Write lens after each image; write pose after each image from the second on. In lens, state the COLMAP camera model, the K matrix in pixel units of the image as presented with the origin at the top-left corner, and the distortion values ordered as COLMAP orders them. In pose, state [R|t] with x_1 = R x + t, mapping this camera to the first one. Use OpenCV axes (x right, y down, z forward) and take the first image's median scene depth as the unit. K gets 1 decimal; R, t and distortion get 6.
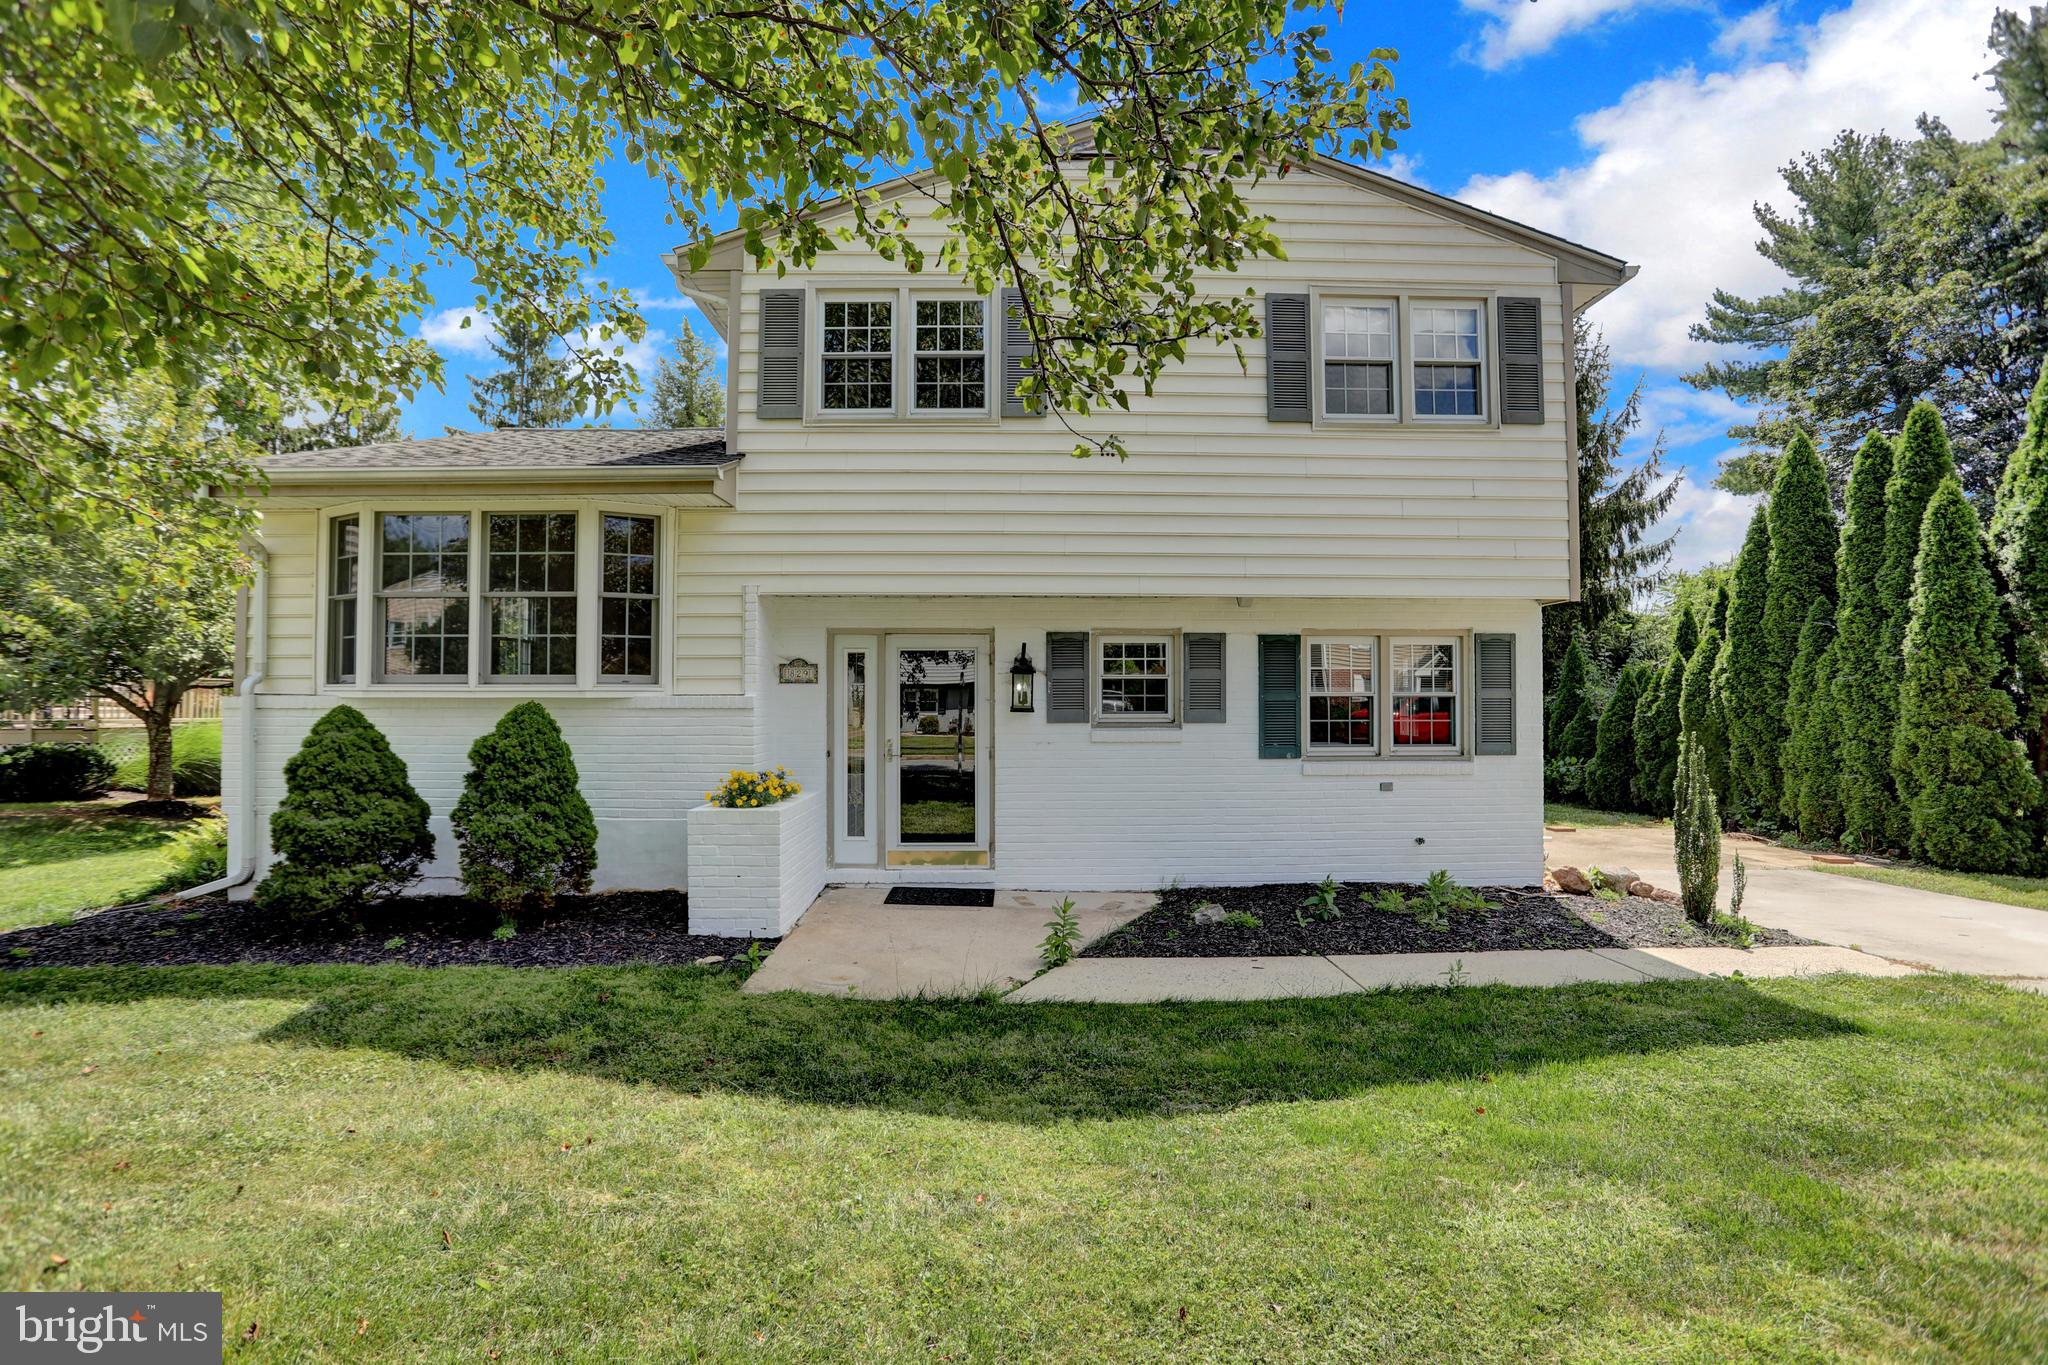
lens RADIAL K [[989.1, 0, 1030.4], [0, 989.1, 684.4], [0, 0, 1]] dist [-0.075632, 0.032964]
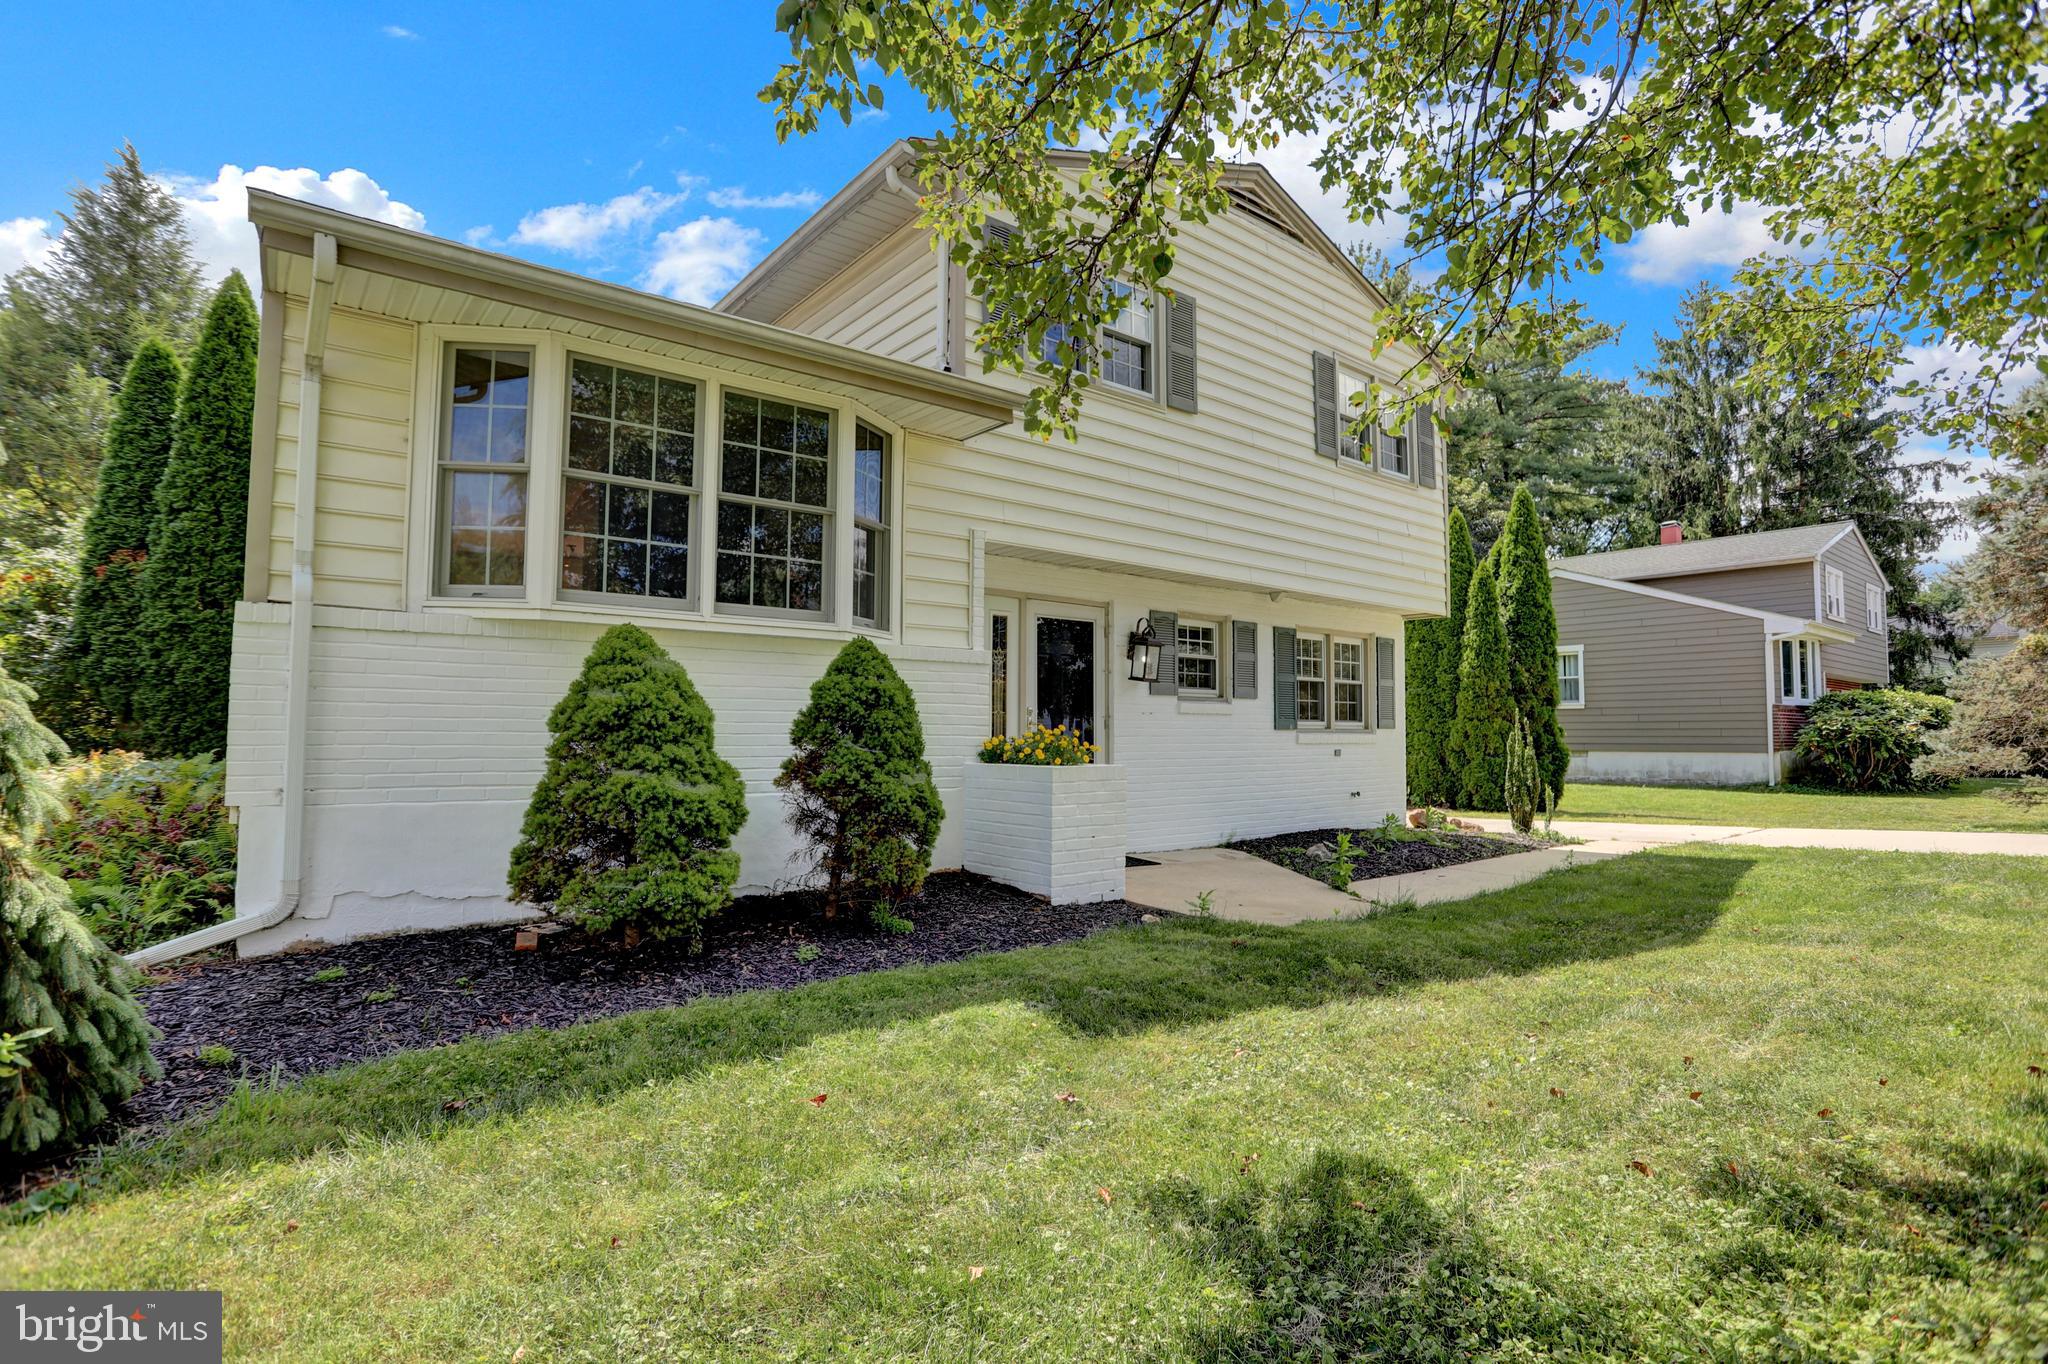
lens RADIAL K [[989.1, 0, 1030.4], [0, 989.1, 683.9], [0, 0, 1]] dist [-0.075632, 0.032964]
pose [[0.795160, 0.034905, 0.605394, -0.731205], [-0.016914, 0.999230, -0.035396, 0.067226], [-0.606164, 0.017906, 0.795138, 0.226298]]
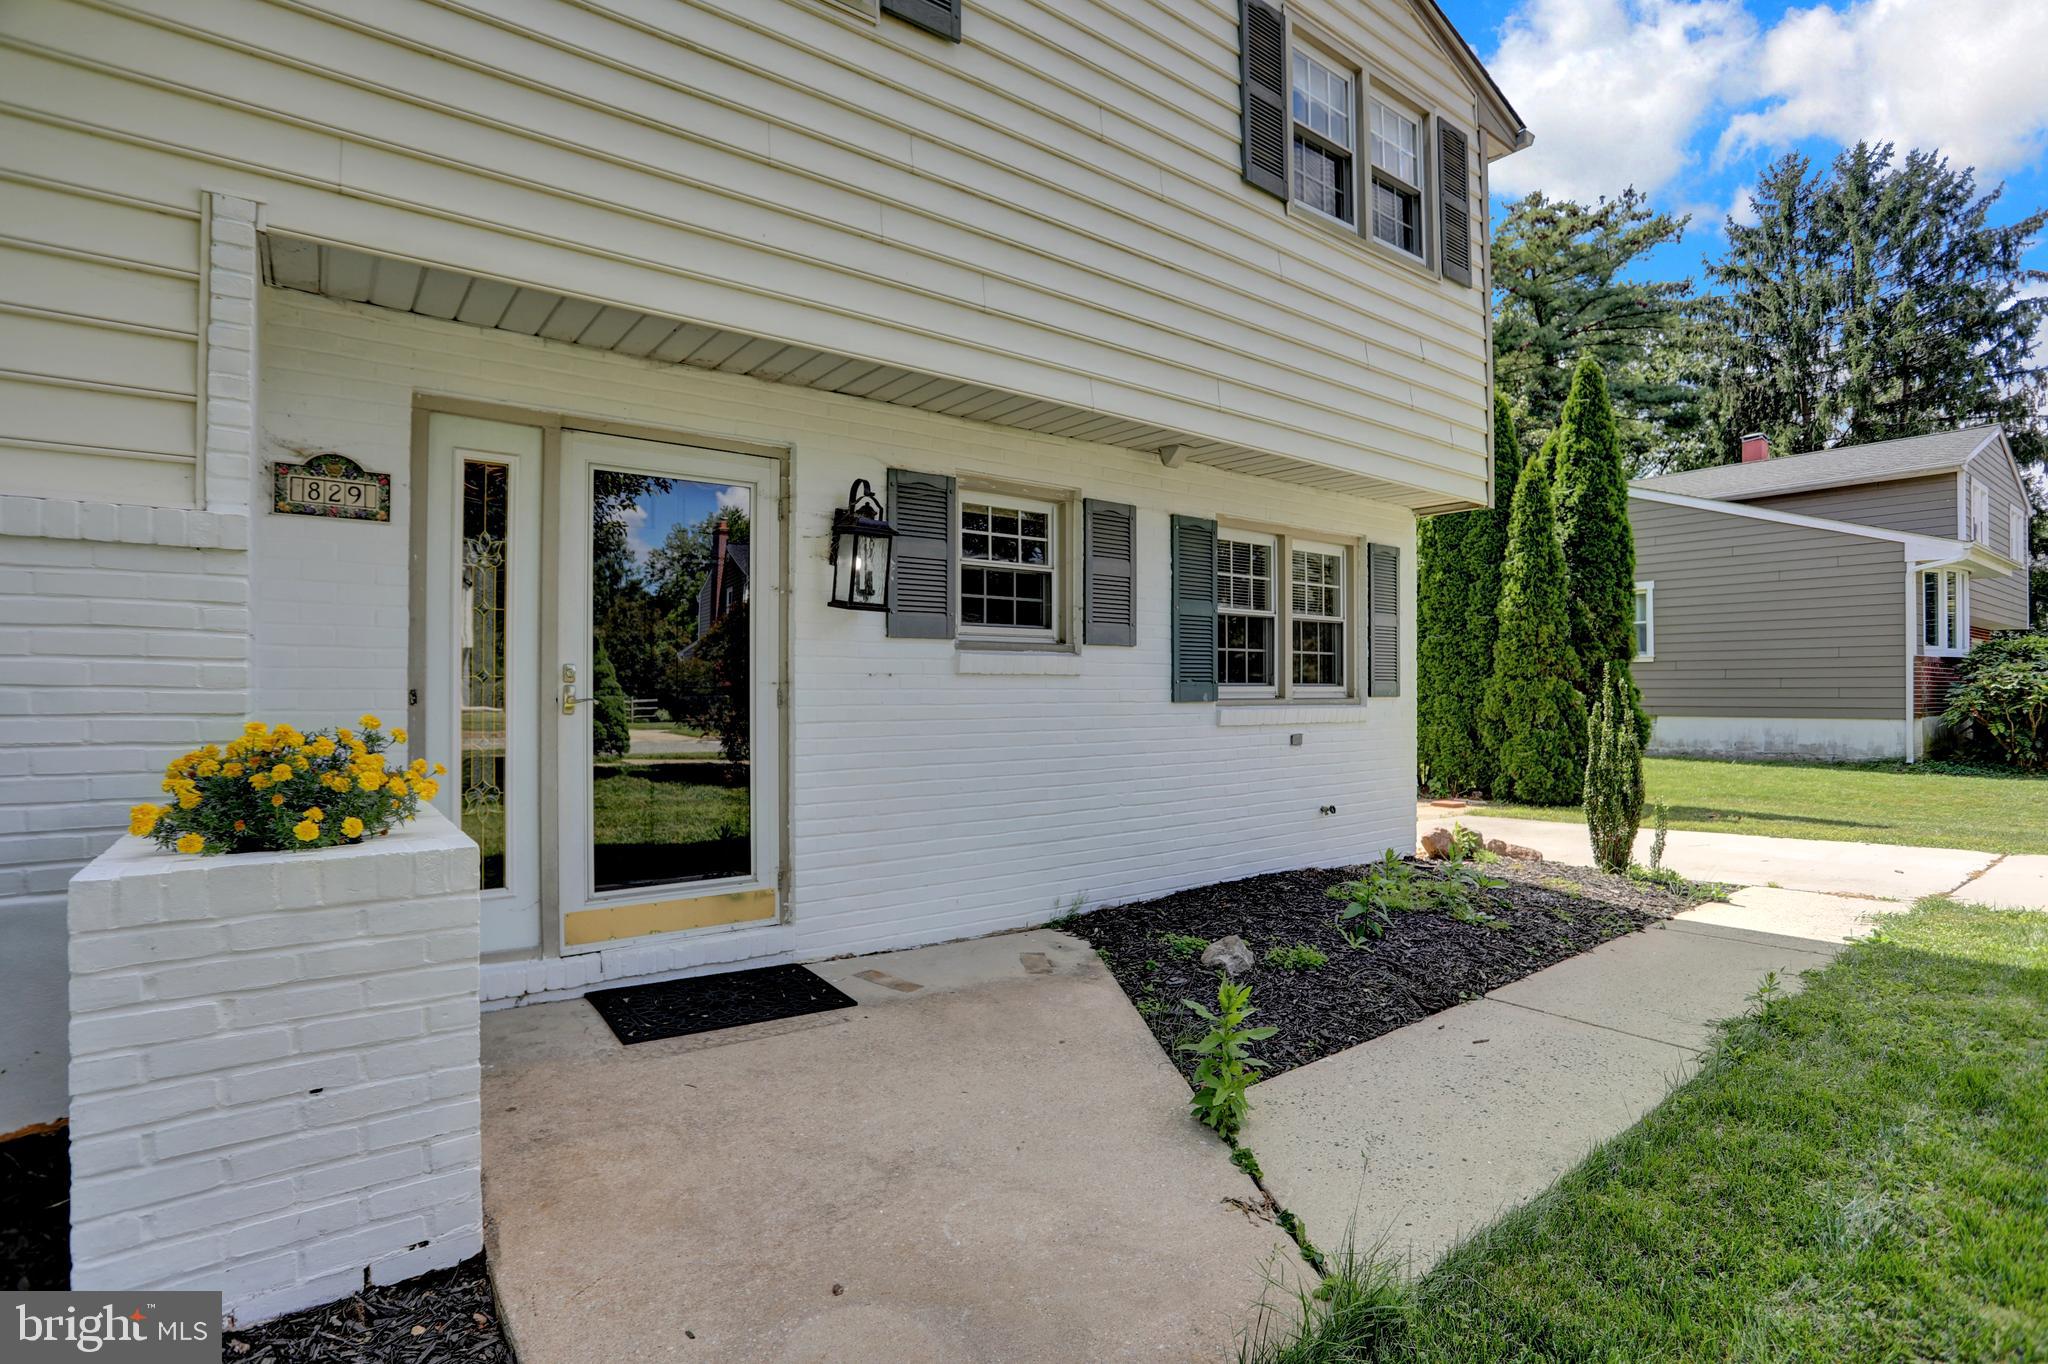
lens RADIAL K [[989.1, 0, 1030.4], [0, 989.1, 683.9], [0, 0, 1]] dist [-0.075632, 0.032964]
pose [[0.808837, 0.003794, 0.588020, -0.232707], [-0.012027, 0.999877, 0.010092, 0.057540], [-0.587909, -0.015234, 0.808783, 0.521655]]
